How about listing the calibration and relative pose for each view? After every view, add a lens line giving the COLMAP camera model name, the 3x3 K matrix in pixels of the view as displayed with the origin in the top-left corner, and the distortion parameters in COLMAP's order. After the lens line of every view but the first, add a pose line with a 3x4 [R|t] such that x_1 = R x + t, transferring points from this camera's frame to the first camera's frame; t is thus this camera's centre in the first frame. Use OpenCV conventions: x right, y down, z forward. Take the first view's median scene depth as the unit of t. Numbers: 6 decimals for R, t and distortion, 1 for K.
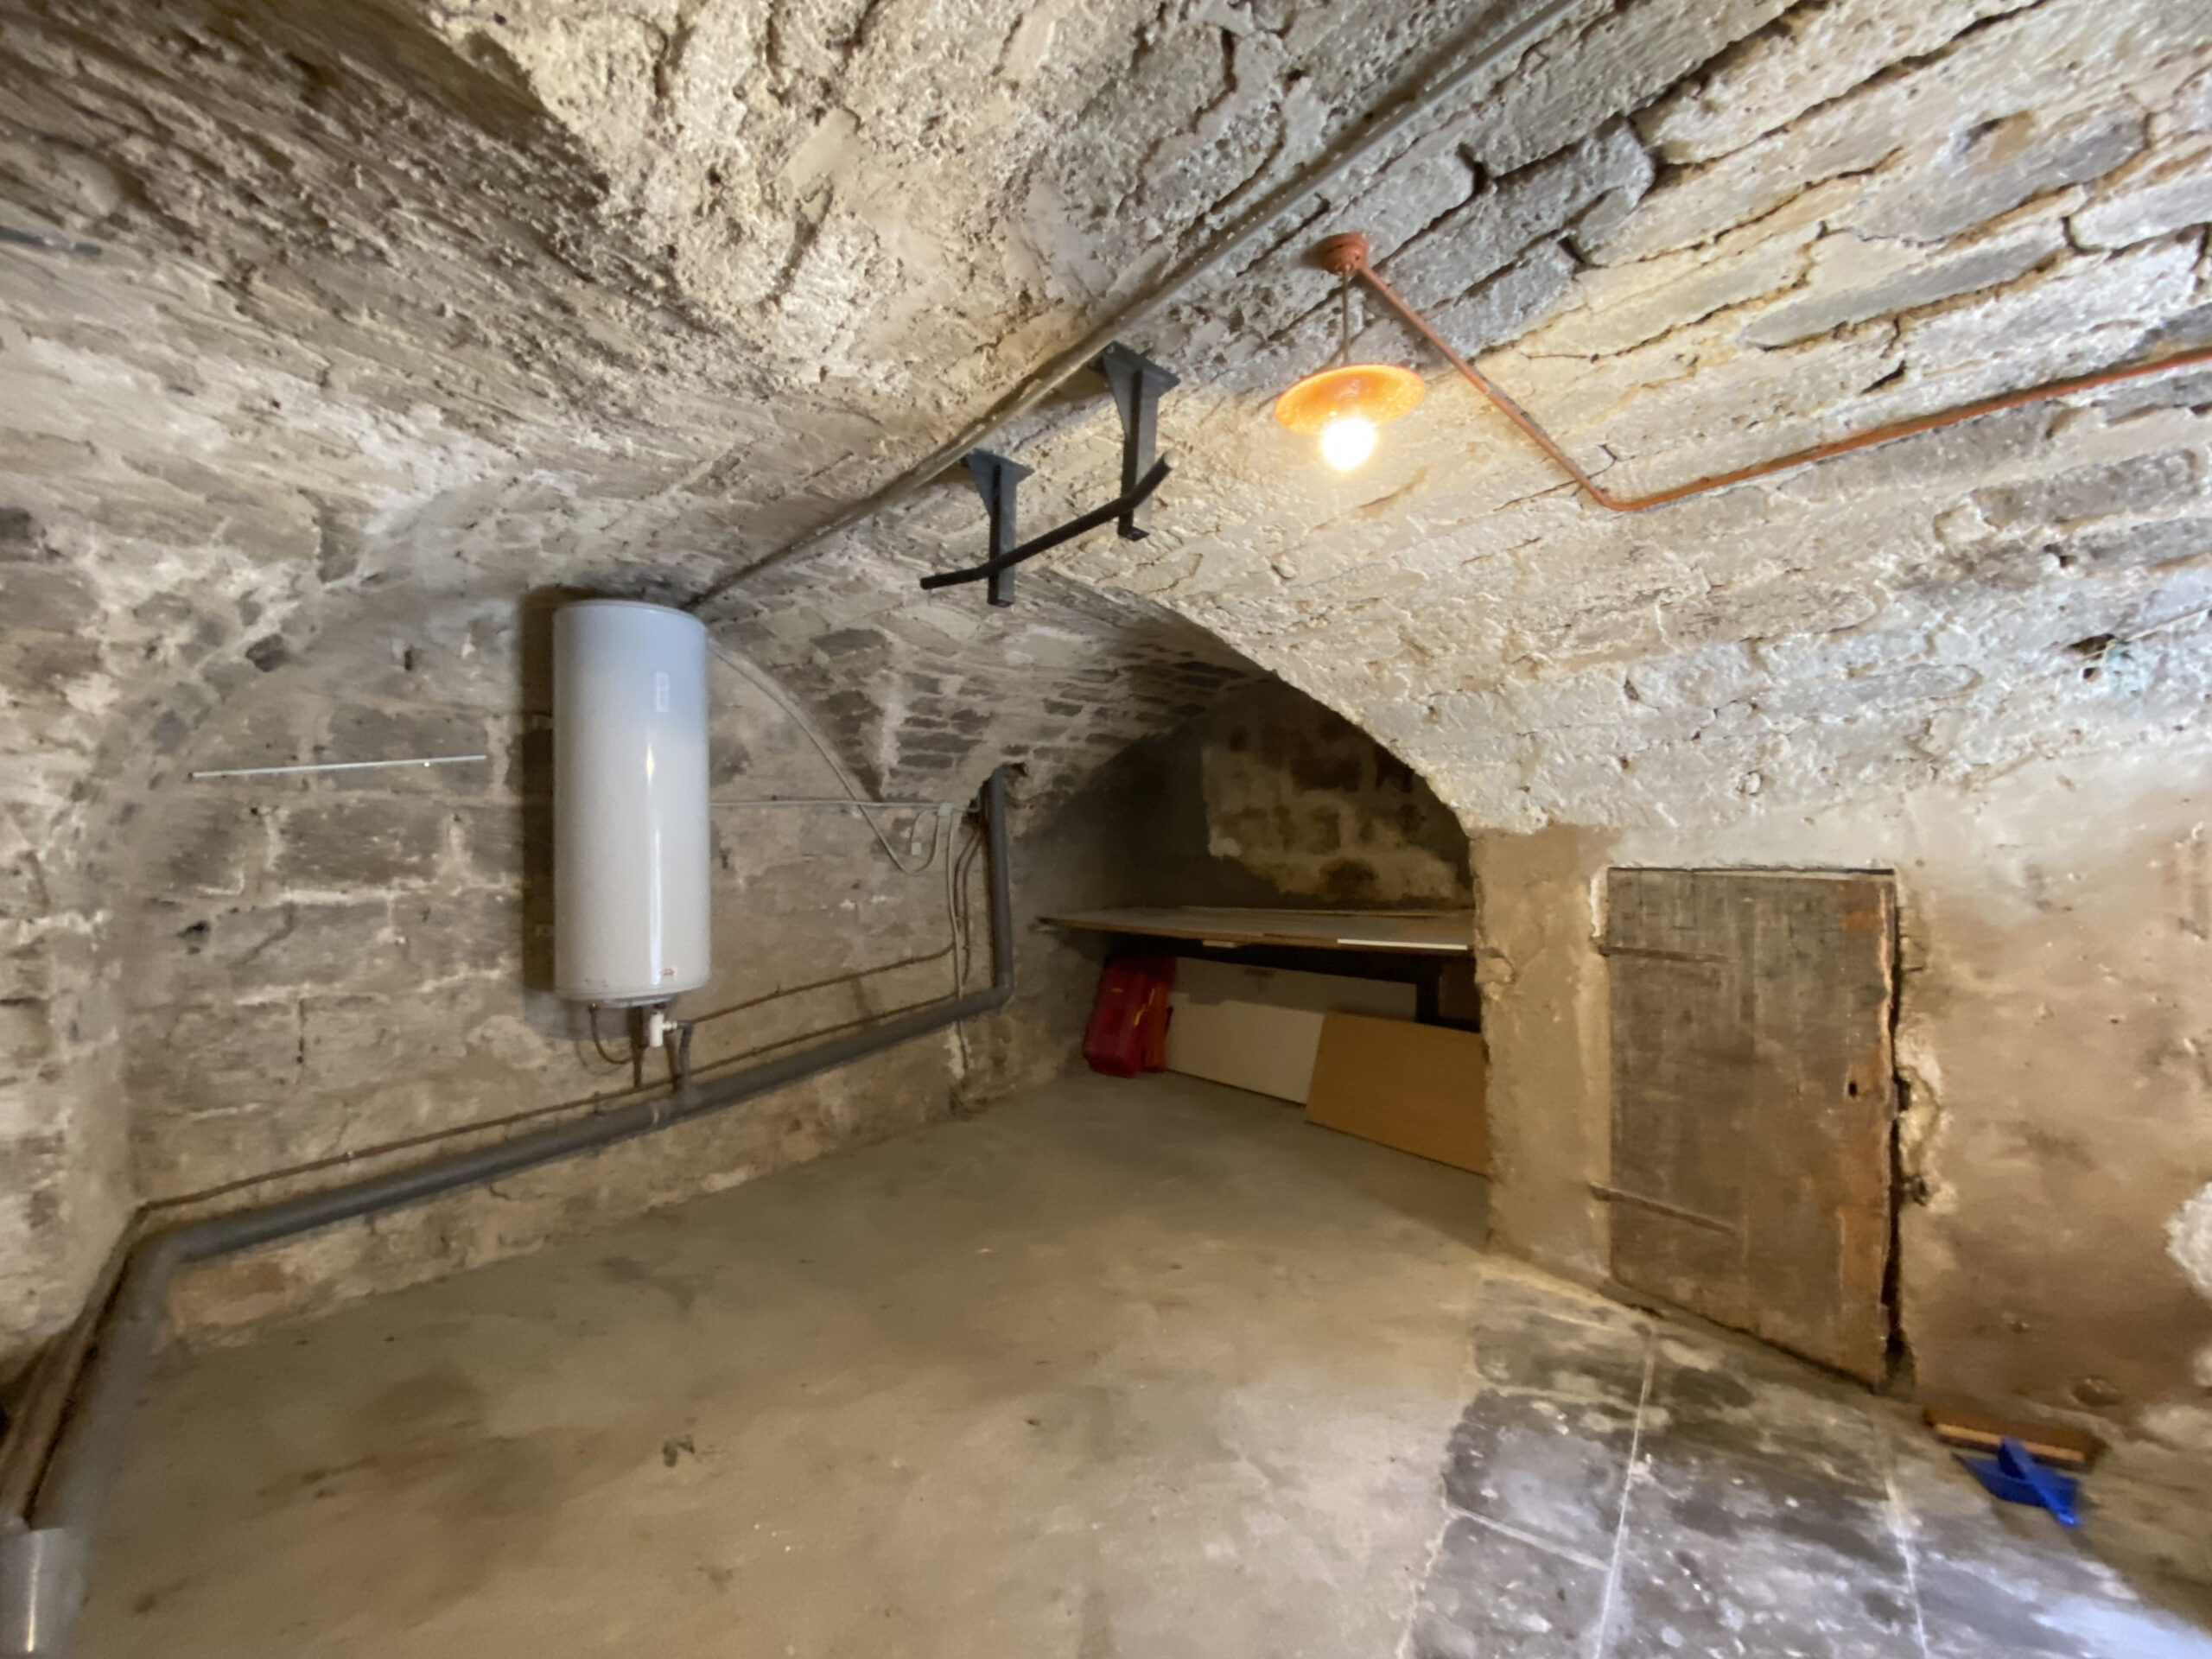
lens RADIAL K [[890.4, 0, 1100.5], [0, 890.4, 819.4], [0, 0, 1]] dist [0.042358, -0.033063]
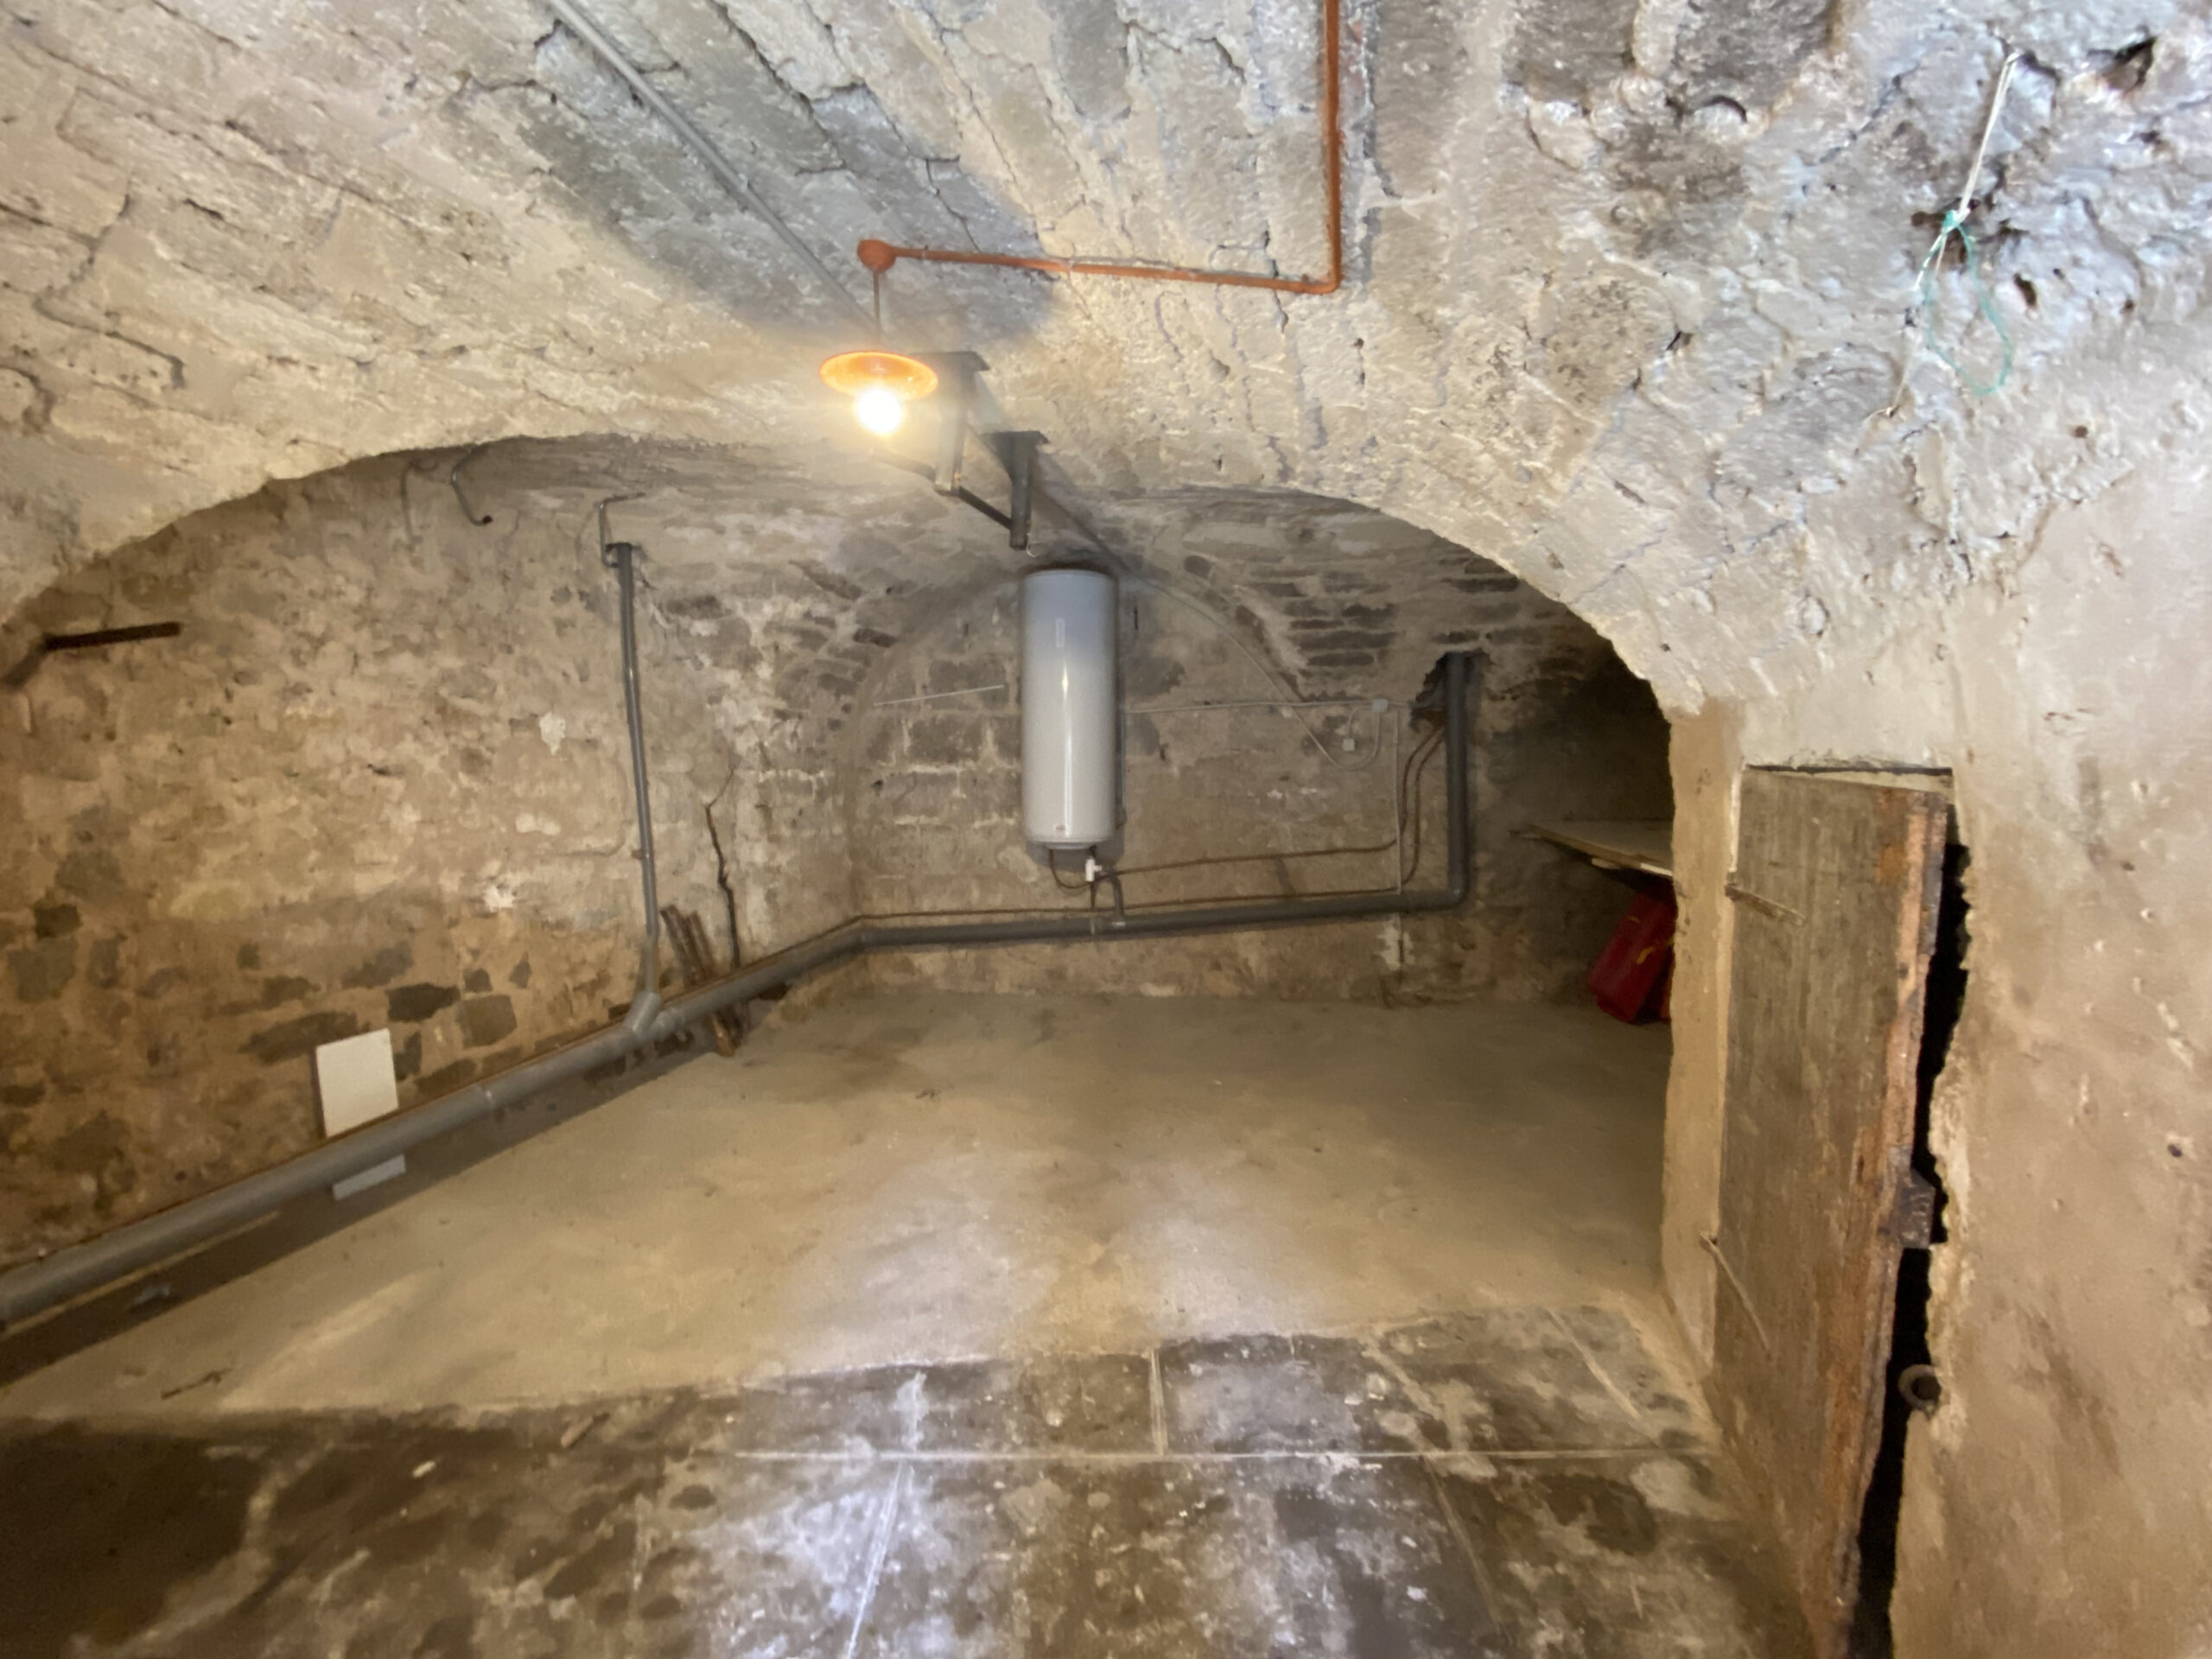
lens RADIAL K [[890.4, 0, 1100.5], [0, 890.4, 819.4], [0, 0, 1]] dist [0.042358, -0.033063]
pose [[0.567485, 0.067498, -0.820612, 0.832013], [0.021528, 0.995077, 0.096736, 0.020578], [0.823102, -0.072562, 0.563239, 0.273824]]
